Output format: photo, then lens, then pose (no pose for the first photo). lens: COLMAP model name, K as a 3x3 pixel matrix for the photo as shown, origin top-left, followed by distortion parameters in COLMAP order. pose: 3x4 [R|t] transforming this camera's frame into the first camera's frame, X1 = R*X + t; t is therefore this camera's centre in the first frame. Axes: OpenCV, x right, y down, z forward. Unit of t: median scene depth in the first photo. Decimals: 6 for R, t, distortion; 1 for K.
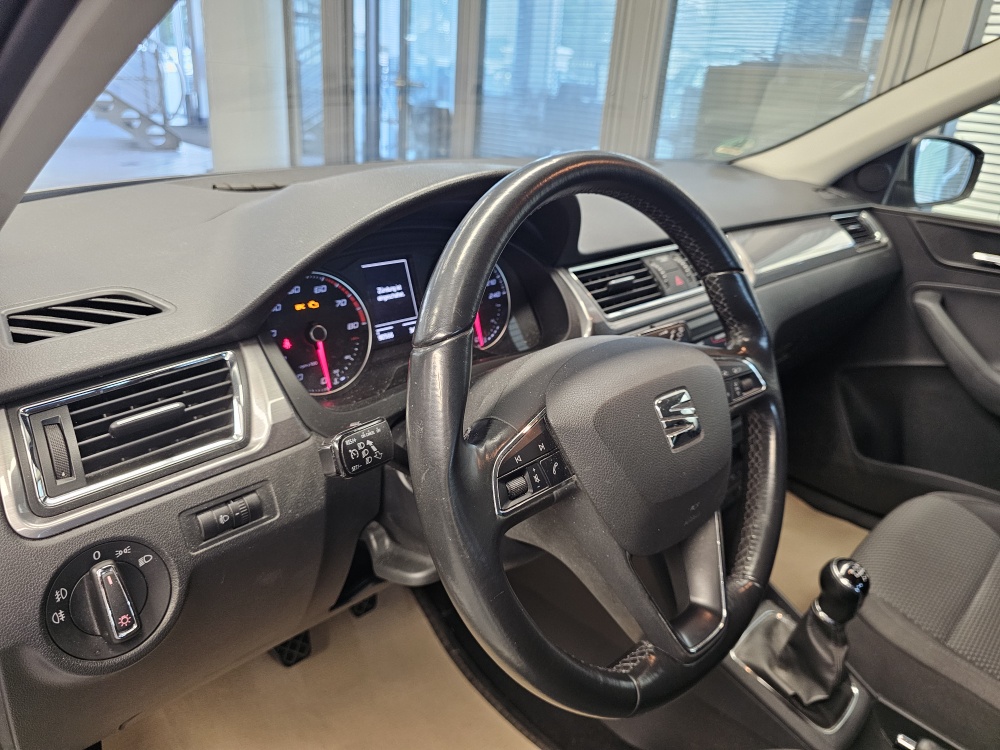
lens RADIAL K [[682.4, 0, 497.9], [0, 682.4, 368.4], [0, 0, 1]] dist [0.042368, -0.057451]
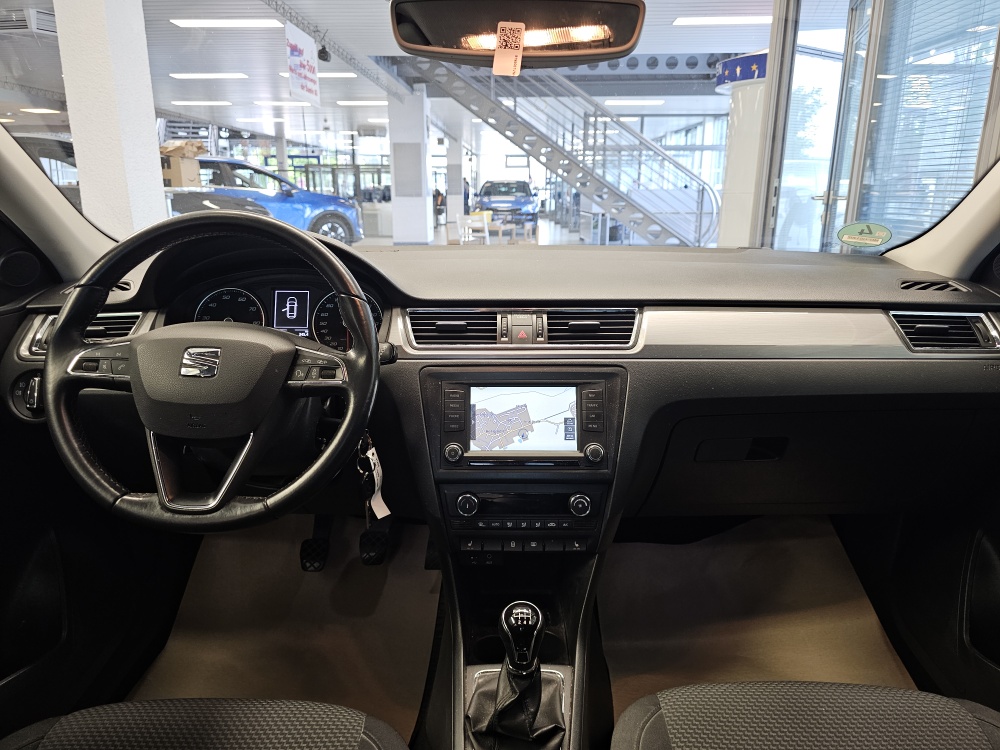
lens RADIAL K [[672.1, 0, 498.7], [0, 672.1, 372.4], [0, 0, 1]] dist [0.064339, -0.068491]
pose [[0.704728, 0.121288, -0.699034, 1.453961], [-0.231291, 0.970728, -0.064746, 0.027322], [0.670718, 0.207309, 0.712152, 0.235658]]
